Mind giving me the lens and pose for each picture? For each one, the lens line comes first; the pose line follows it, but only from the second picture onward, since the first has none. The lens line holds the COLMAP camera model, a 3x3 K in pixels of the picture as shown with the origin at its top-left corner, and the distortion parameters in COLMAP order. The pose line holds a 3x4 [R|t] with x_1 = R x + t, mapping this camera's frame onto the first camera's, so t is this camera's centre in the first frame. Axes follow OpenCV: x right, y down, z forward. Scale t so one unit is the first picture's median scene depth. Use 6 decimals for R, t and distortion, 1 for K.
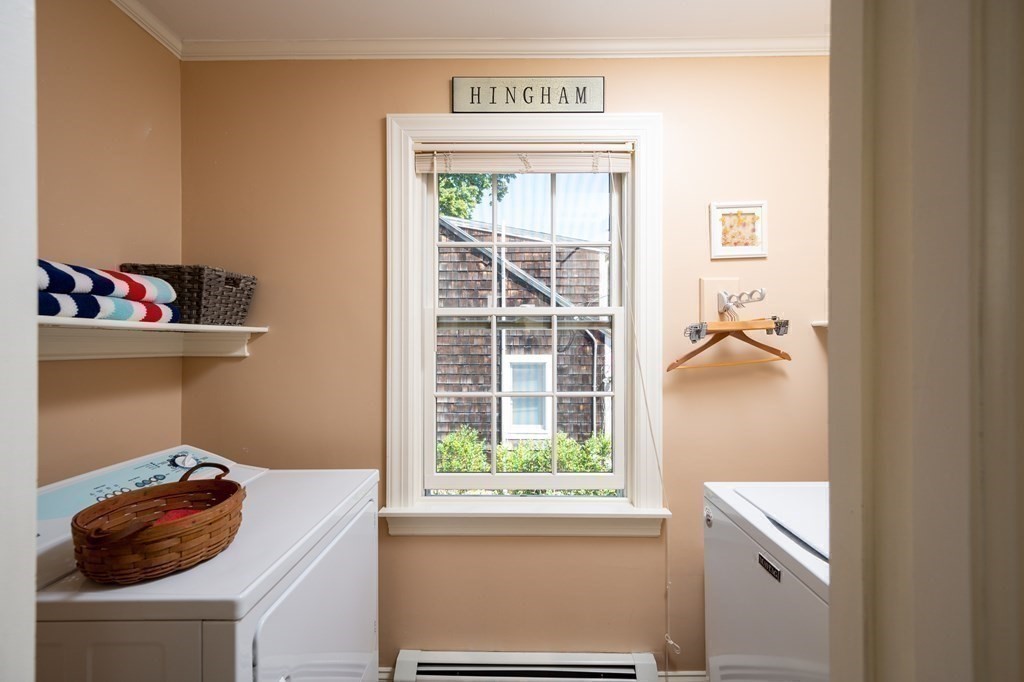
lens RADIAL K [[406.3, 0, 518.9], [0, 406.3, 343.0], [0, 0, 1]] dist [0.000092, 0.000162]
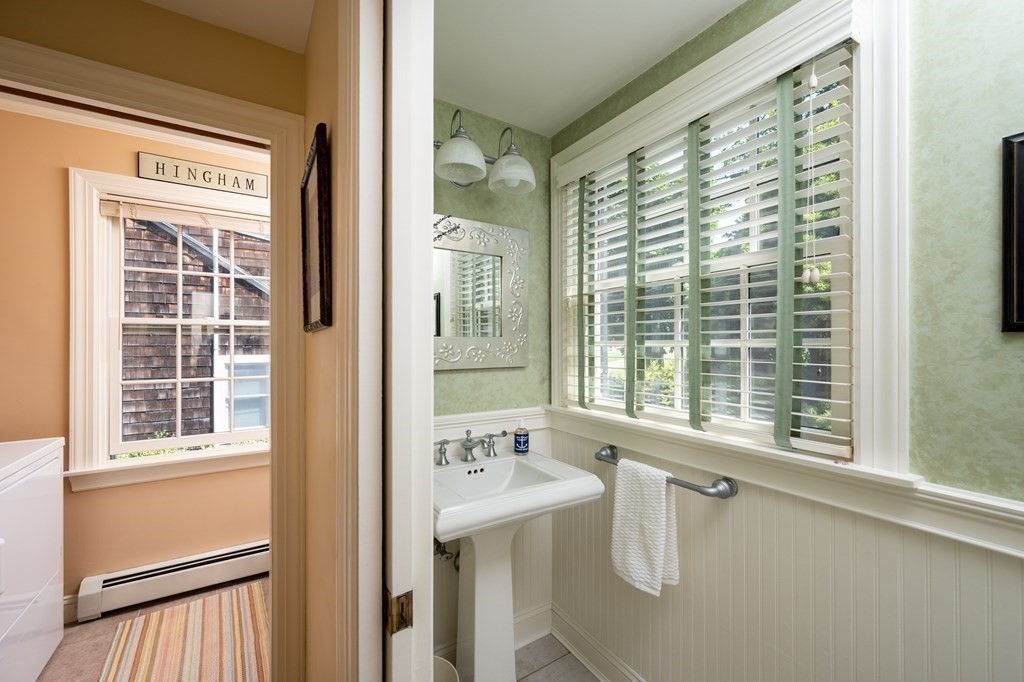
lens RADIAL K [[406.3, 0, 518.9], [0, 406.3, 343.0], [0, 0, 1]] dist [0.000092, 0.000162]
pose [[0.836020, 0.000222, 0.548699, 0.159325], [-0.000557, 1.000000, 0.000444, -0.004505], [-0.548699, -0.000677, 0.836020, -0.859021]]
